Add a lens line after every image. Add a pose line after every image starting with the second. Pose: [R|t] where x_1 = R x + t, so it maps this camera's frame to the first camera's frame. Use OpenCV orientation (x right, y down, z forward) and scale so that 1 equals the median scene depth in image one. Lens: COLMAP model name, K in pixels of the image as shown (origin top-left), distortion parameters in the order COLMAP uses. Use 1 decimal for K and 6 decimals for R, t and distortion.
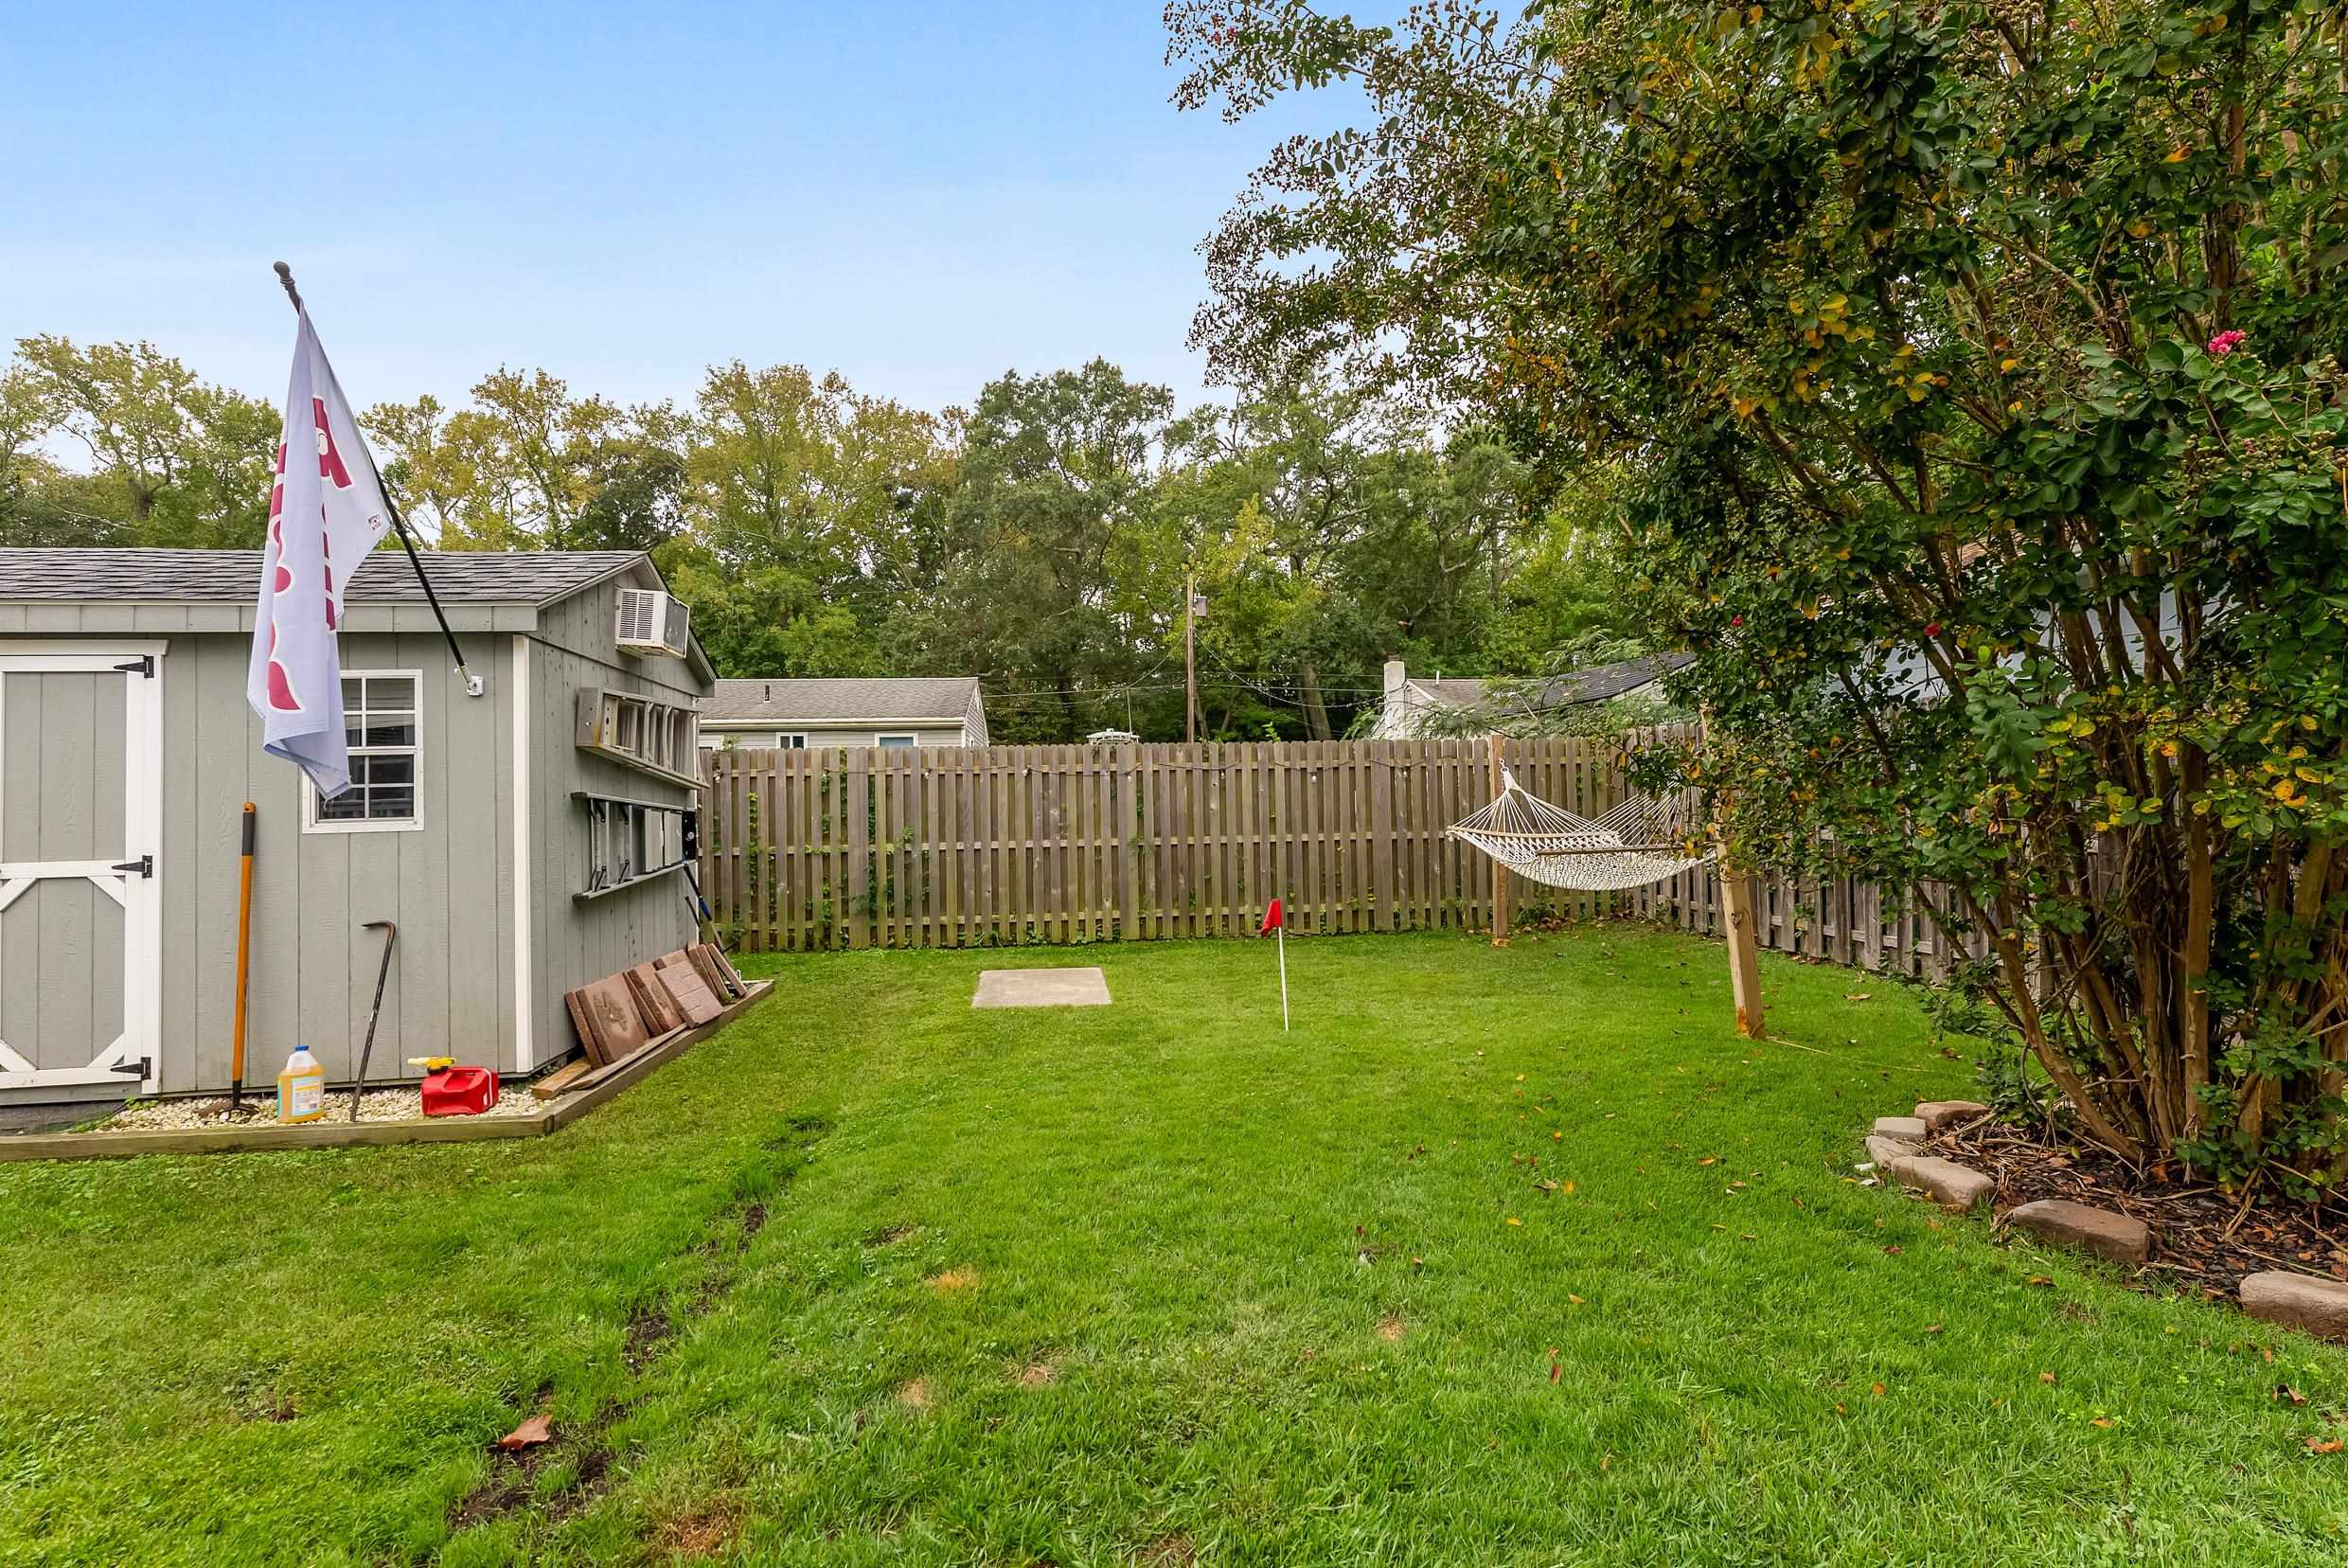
lens RADIAL K [[1042.7, 0, 1177.4], [0, 1042.7, 781.6], [0, 0, 1]] dist [-0.000591, -0.000421]
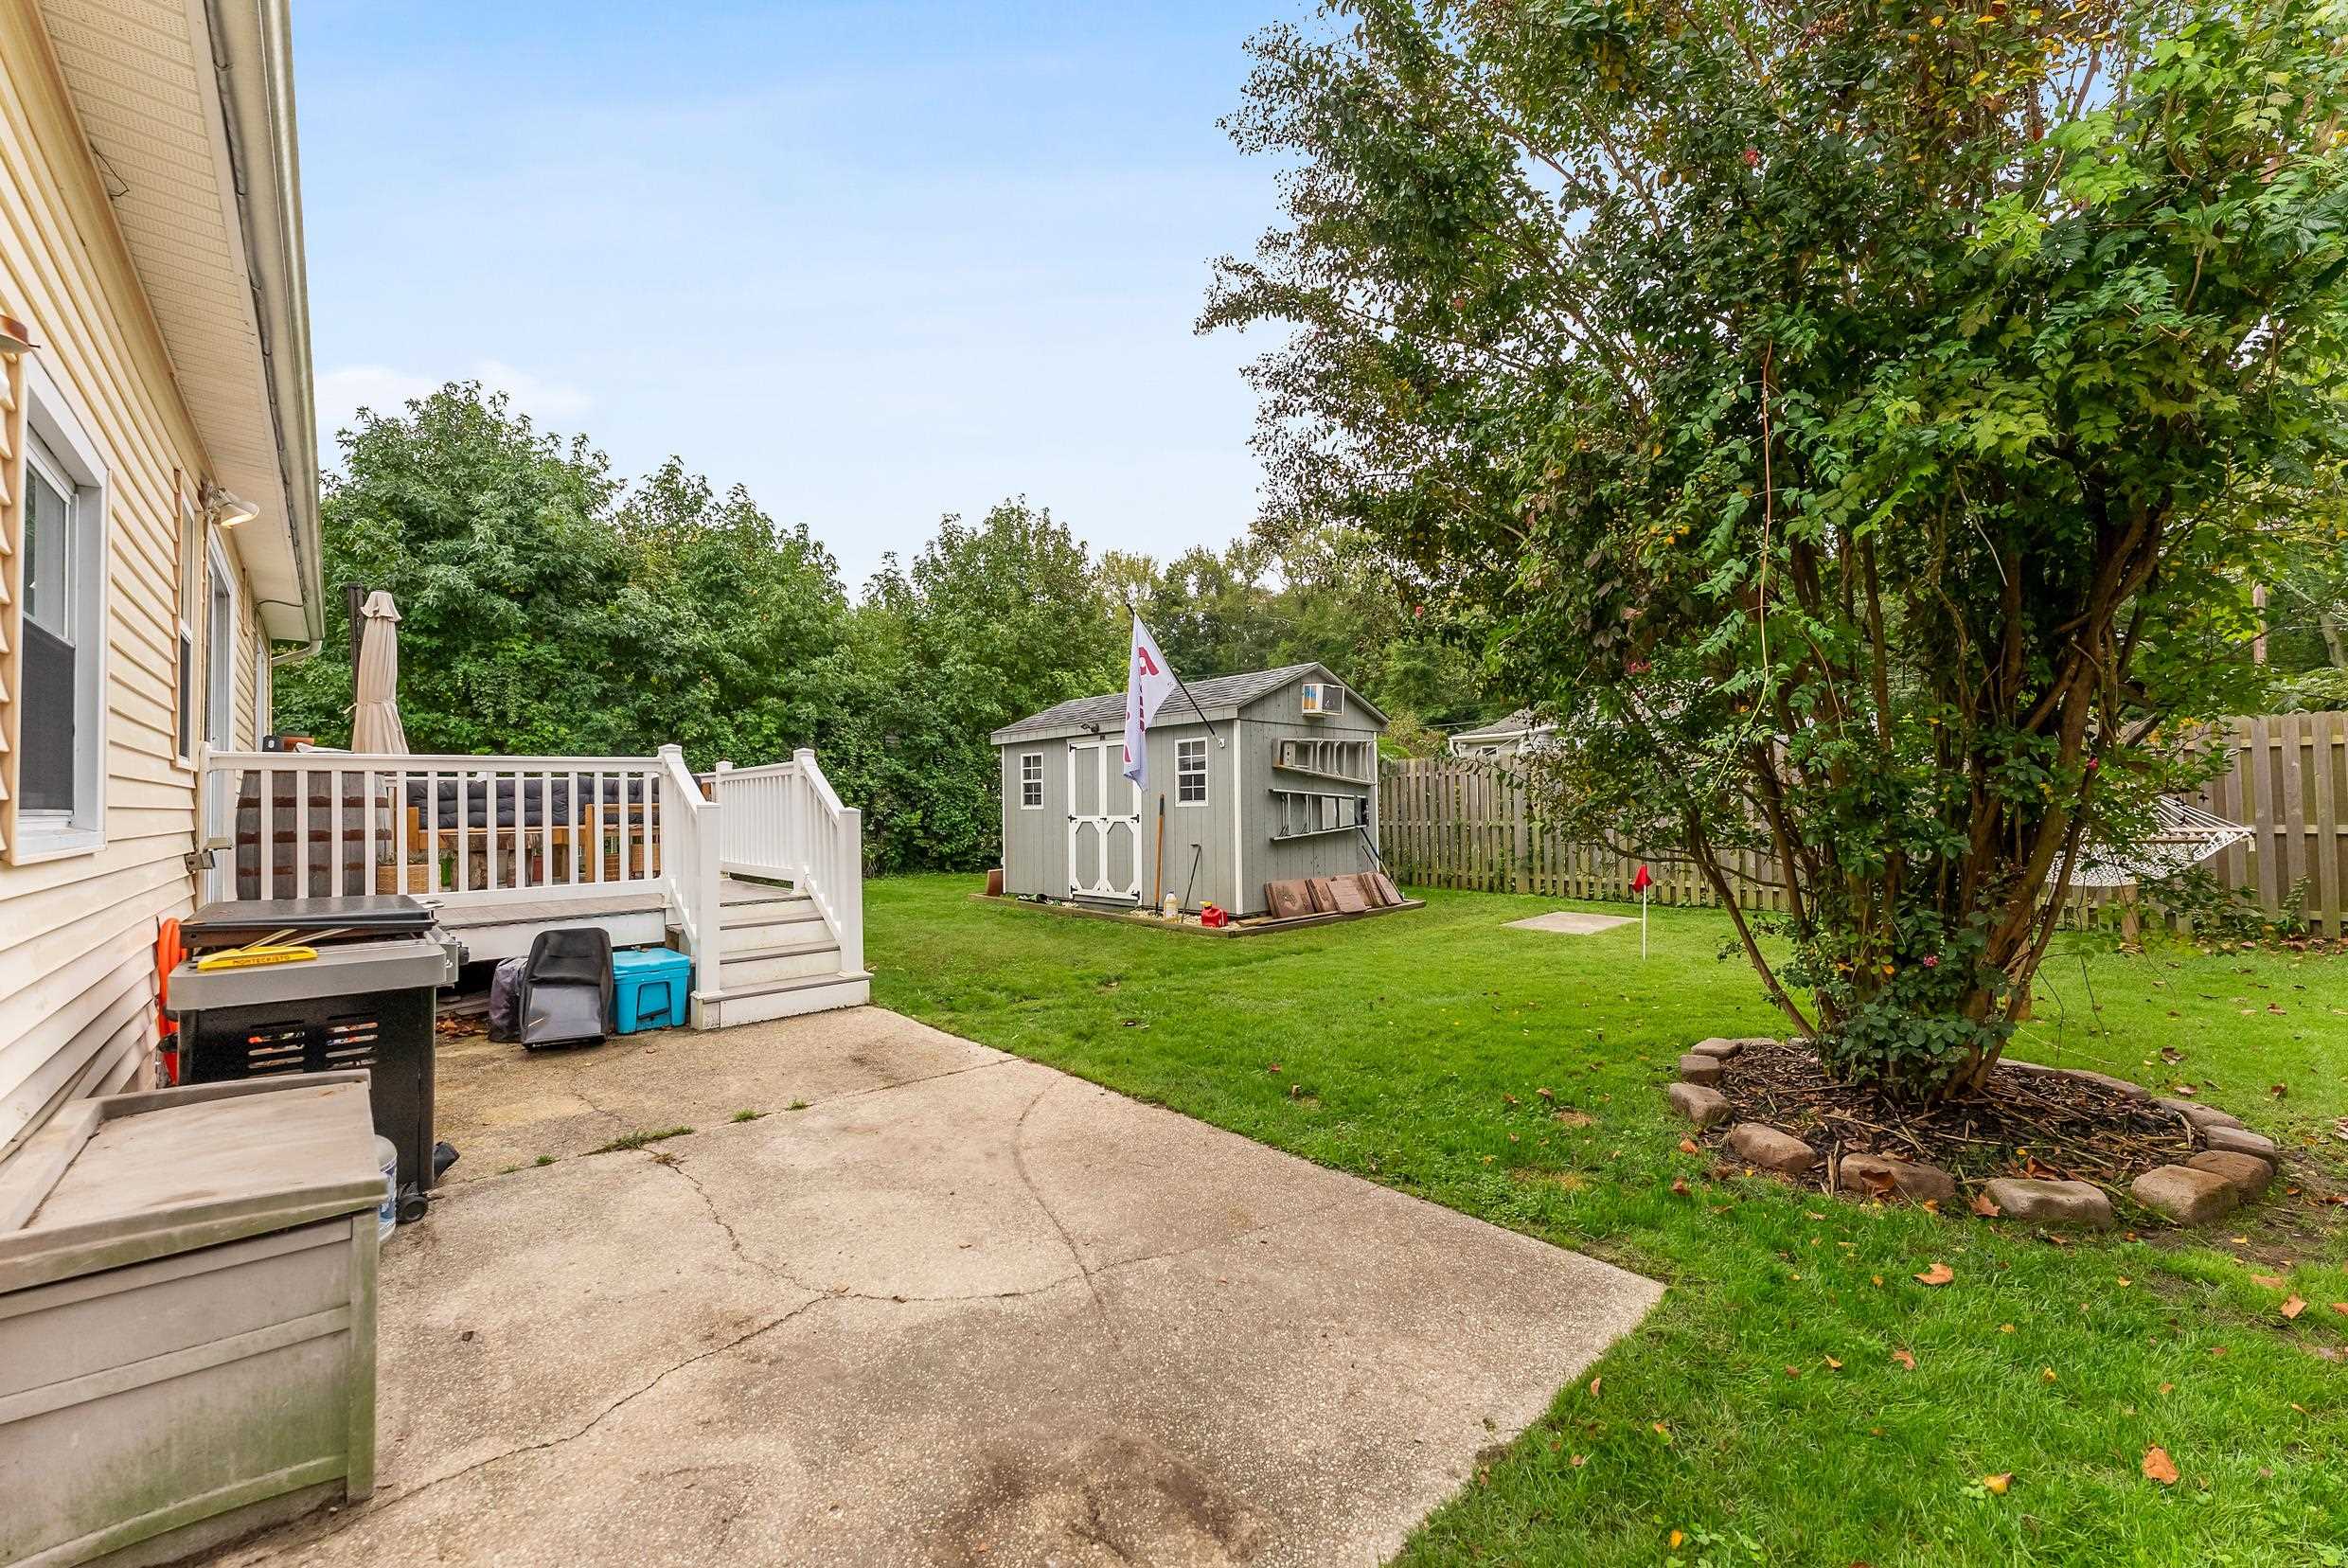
lens RADIAL K [[944.4, 0, 1178.8], [0, 944.4, 781.4], [0, 0, 1]] dist [0.000836, -0.000516]
pose [[0.583512, -0.007402, -0.812070, 0.641182], [0.019430, 0.999799, 0.004848, -0.013276], [0.811872, -0.018607, 0.583539, -0.191530]]
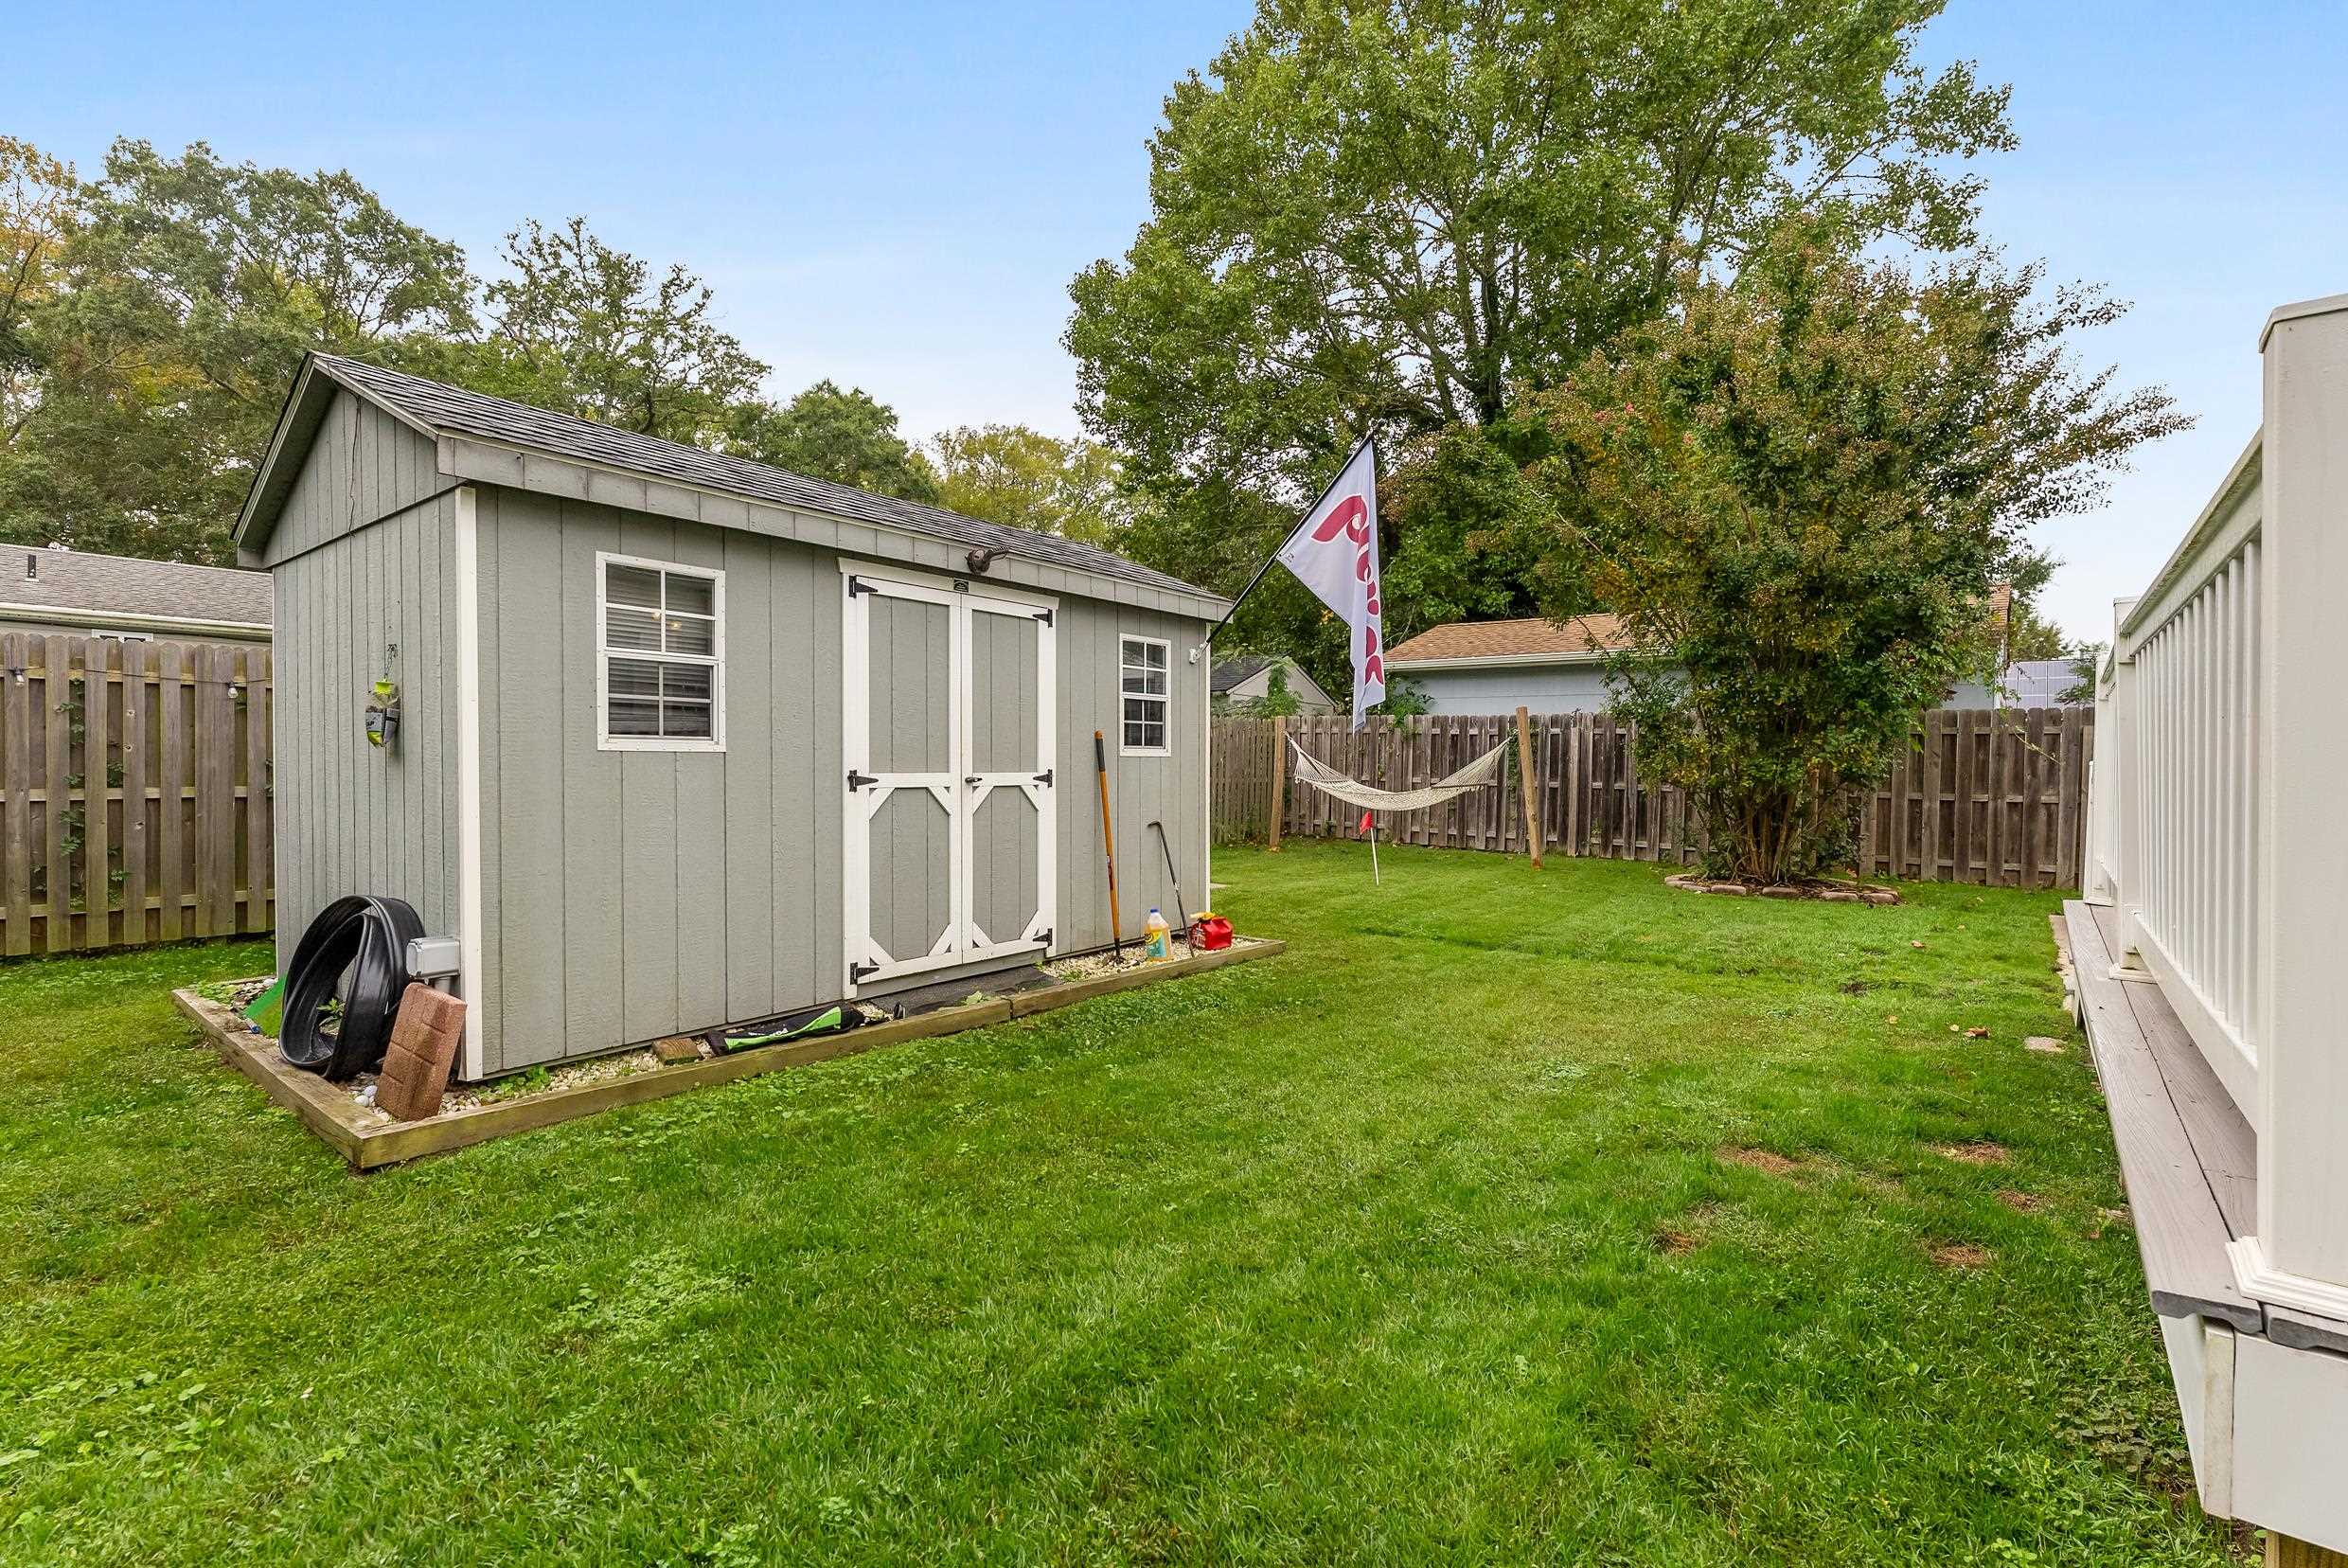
lens RADIAL K [[1033.7, 0, 1179.3], [0, 1033.7, 777.5], [0, 0, 1]] dist [-0.000560, -0.000035]
pose [[0.711635, 0.017040, 0.702343, -1.132794], [-0.040020, 0.999066, 0.016310, 0.035091], [-0.701408, -0.039714, 0.711652, 0.002006]]
